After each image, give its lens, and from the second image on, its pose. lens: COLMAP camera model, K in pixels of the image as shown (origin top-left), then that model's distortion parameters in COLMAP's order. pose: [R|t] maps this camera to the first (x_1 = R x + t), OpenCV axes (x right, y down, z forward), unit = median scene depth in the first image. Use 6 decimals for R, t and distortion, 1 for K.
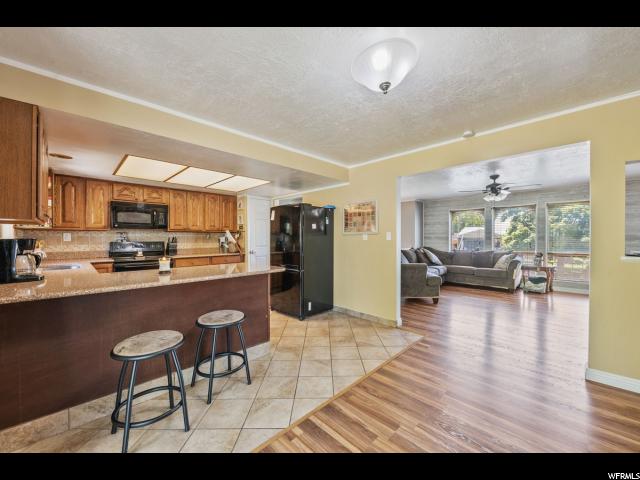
lens RADIAL K [[255.5, 0, 319.5], [0, 255.5, 240.5], [0, 0, 1]] dist [-0.000094, -0.000036]
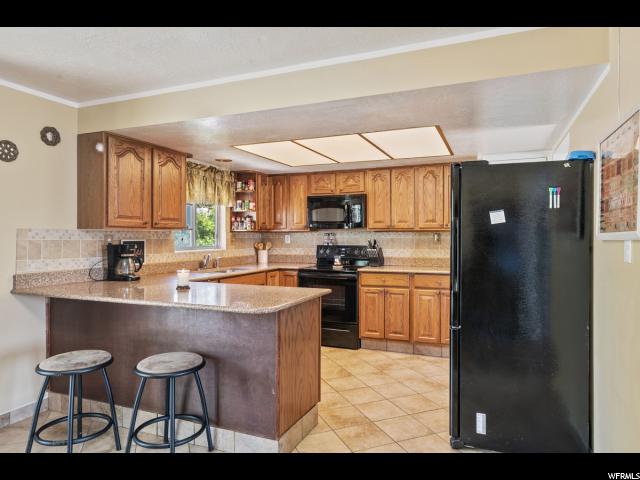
lens RADIAL K [[409.4, 0, 319.9], [0, 409.4, 234.7], [0, 0, 1]] dist [0.003720, 0.000543]
pose [[0.375959, 0.000053, -0.926636, 0.392750], [-0.007894, 0.999964, -0.003146, -0.022799], [0.926603, 0.008498, 0.375945, 0.472988]]
